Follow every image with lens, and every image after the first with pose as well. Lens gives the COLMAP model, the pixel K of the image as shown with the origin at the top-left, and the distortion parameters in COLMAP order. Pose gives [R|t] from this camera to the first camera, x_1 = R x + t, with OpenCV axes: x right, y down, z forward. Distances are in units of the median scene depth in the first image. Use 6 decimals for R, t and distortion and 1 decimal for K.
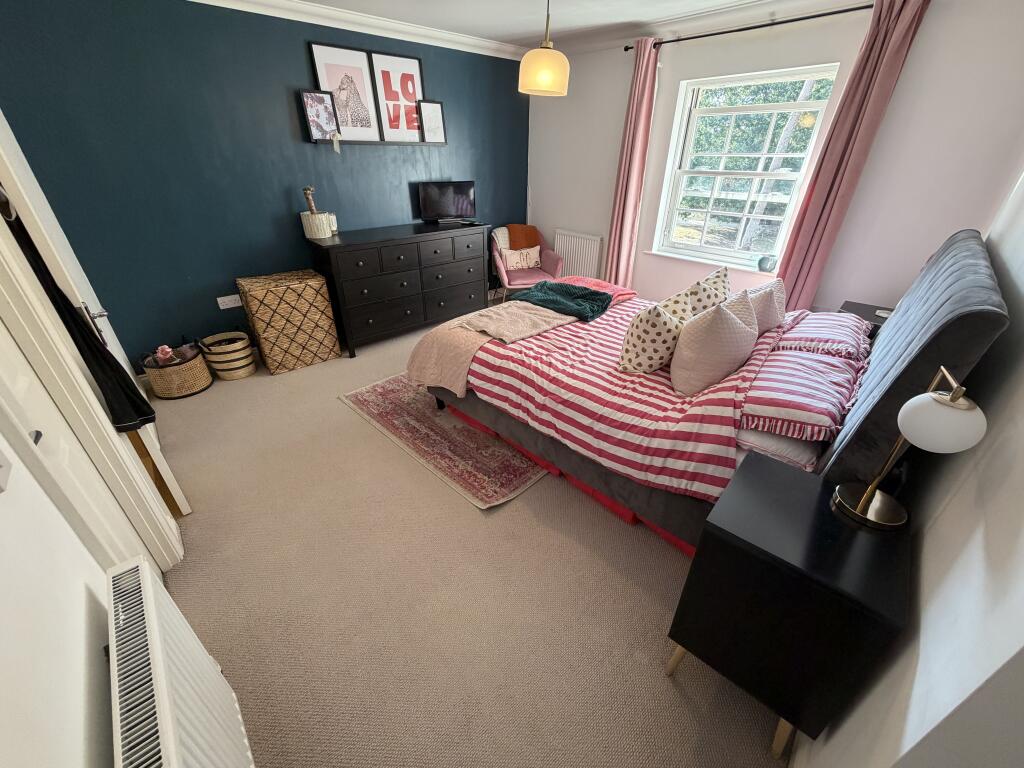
lens RADIAL K [[406.8, 0, 510.8], [0, 406.8, 381.3], [0, 0, 1]] dist [0.000196, -0.000115]
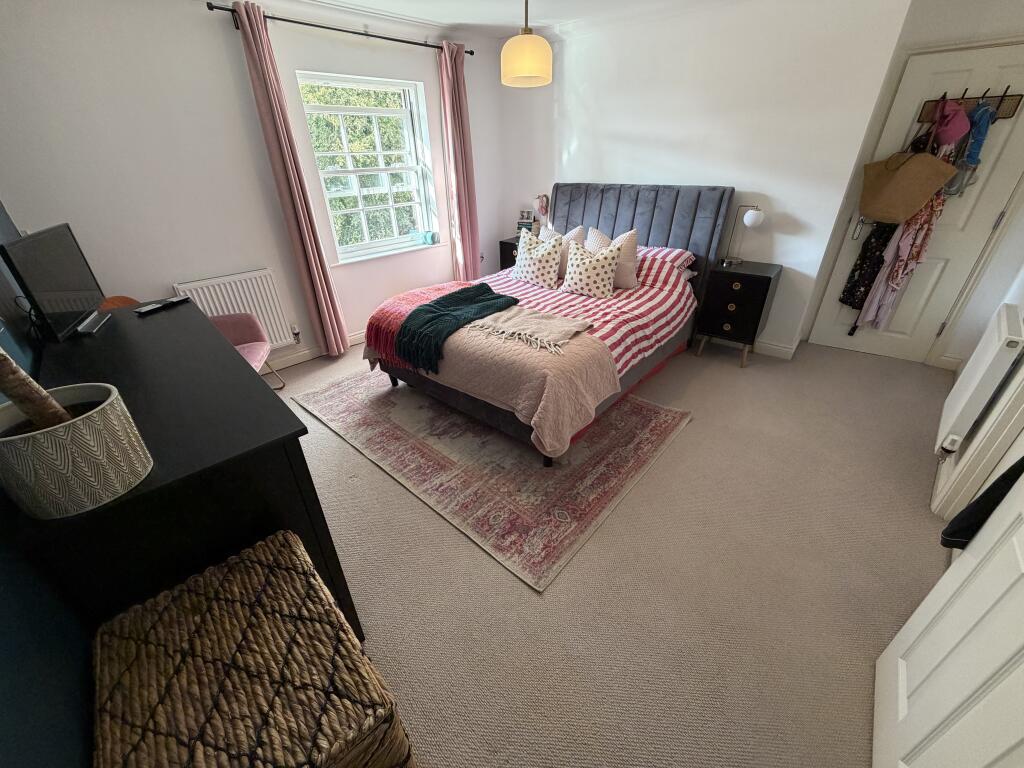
lens RADIAL K [[406.8, 0, 510.1], [0, 406.8, 383.1], [0, 0, 1]] dist [0.000196, -0.000115]
pose [[-0.042624, -0.493755, 0.868556, -0.950913], [0.511288, 0.736103, 0.443550, -0.541058], [-0.858352, 0.462988, 0.221075, 0.990099]]
